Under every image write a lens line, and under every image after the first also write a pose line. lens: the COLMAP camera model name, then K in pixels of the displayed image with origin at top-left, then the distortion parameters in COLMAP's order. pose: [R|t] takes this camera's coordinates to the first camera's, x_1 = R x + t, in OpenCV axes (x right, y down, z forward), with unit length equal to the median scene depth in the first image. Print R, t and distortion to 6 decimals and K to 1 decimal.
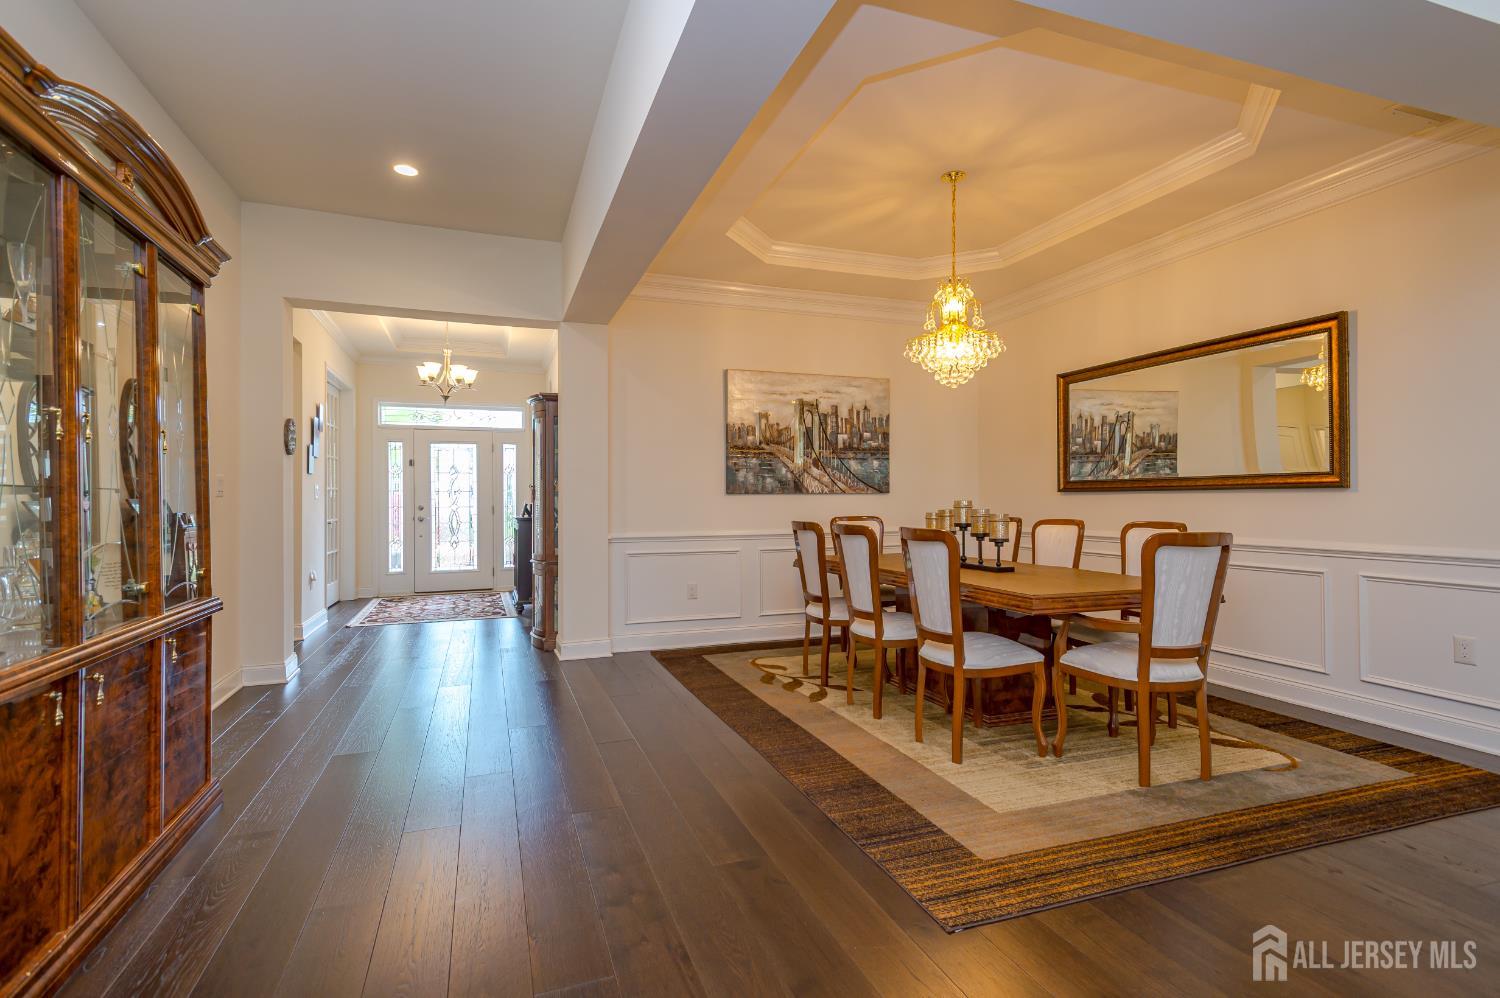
lens RADIAL K [[703.0, 0, 754.0], [0, 703.0, 496.7], [0, 0, 1]] dist [0.025630, -0.005205]
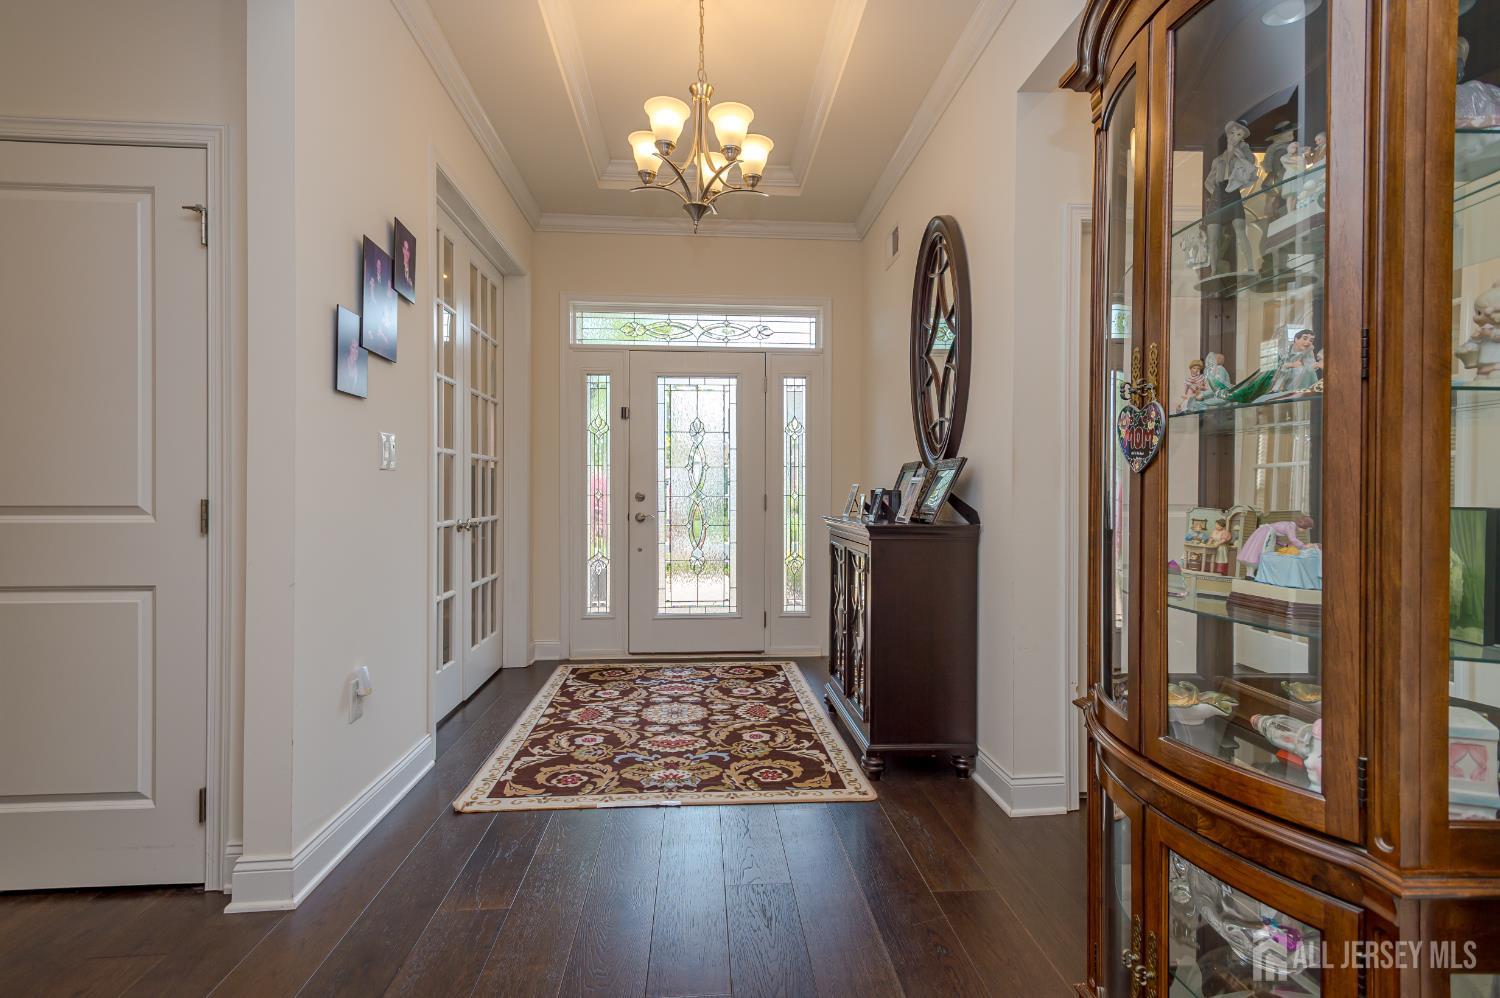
lens RADIAL K [[703.0, 0, 757.6], [0, 703.0, 495.7], [0, 0, 1]] dist [0.025630, -0.005205]
pose [[0.961418, 0.009720, -0.274920, -0.236471], [-0.006579, 0.999902, 0.012342, 0.007474], [0.275013, -0.010057, 0.961388, 0.506462]]
